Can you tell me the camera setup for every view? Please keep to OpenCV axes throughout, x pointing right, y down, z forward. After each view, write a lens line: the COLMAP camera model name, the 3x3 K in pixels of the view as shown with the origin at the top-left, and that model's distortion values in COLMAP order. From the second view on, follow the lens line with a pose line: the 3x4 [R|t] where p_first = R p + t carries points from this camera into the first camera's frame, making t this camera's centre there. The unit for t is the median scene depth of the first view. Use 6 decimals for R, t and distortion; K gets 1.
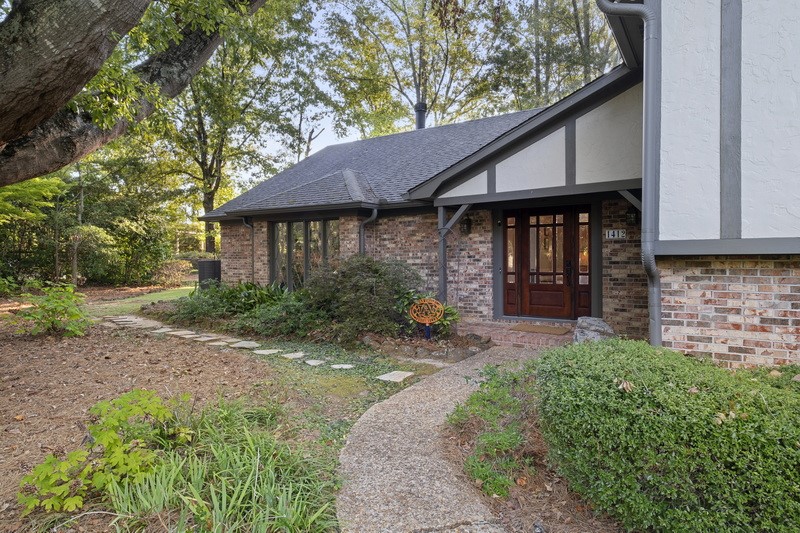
lens RADIAL K [[395.2, 0, 459.5], [0, 395.2, 262.0], [0, 0, 1]] dist [-0.001263, -0.000673]
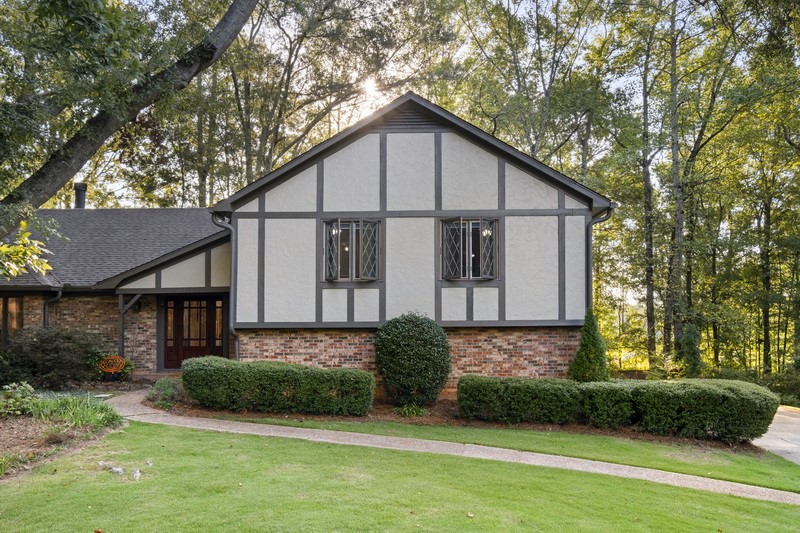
lens RADIAL K [[610.2, 0, 400.3], [0, 610.2, 302.4], [0, 0, 1]] dist [-0.006440, 0.001037]
pose [[0.878222, 0.020145, 0.477829, -0.228959], [0.004416, 0.998728, -0.050221, 0.009541], [-0.478233, 0.046215, 0.877016, -1.575645]]
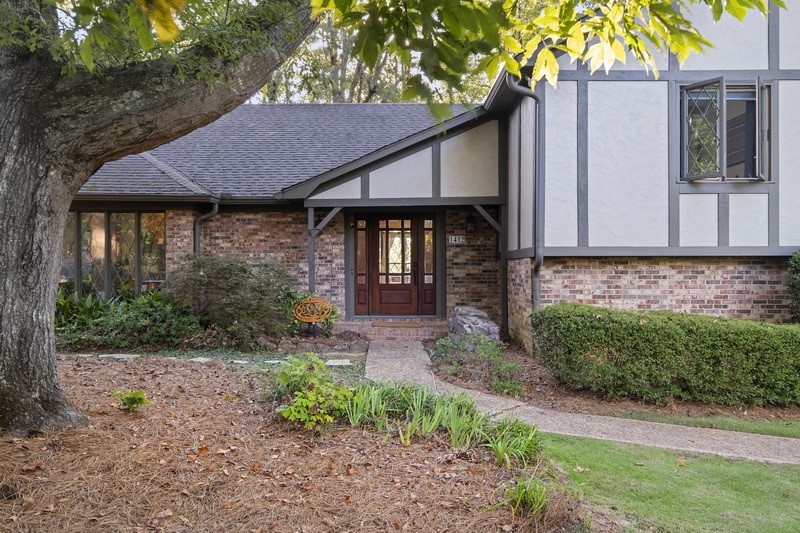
lens RADIAL K [[563.0, 0, 340.6], [0, 563.0, 263.6], [0, 0, 1]] dist [-0.000010, 0.000223]
pose [[0.883916, 0.005001, 0.467619, -0.685554], [0.000713, 0.999927, -0.012043, 0.020956], [-0.467645, 0.010978, 0.883848, -0.314293]]
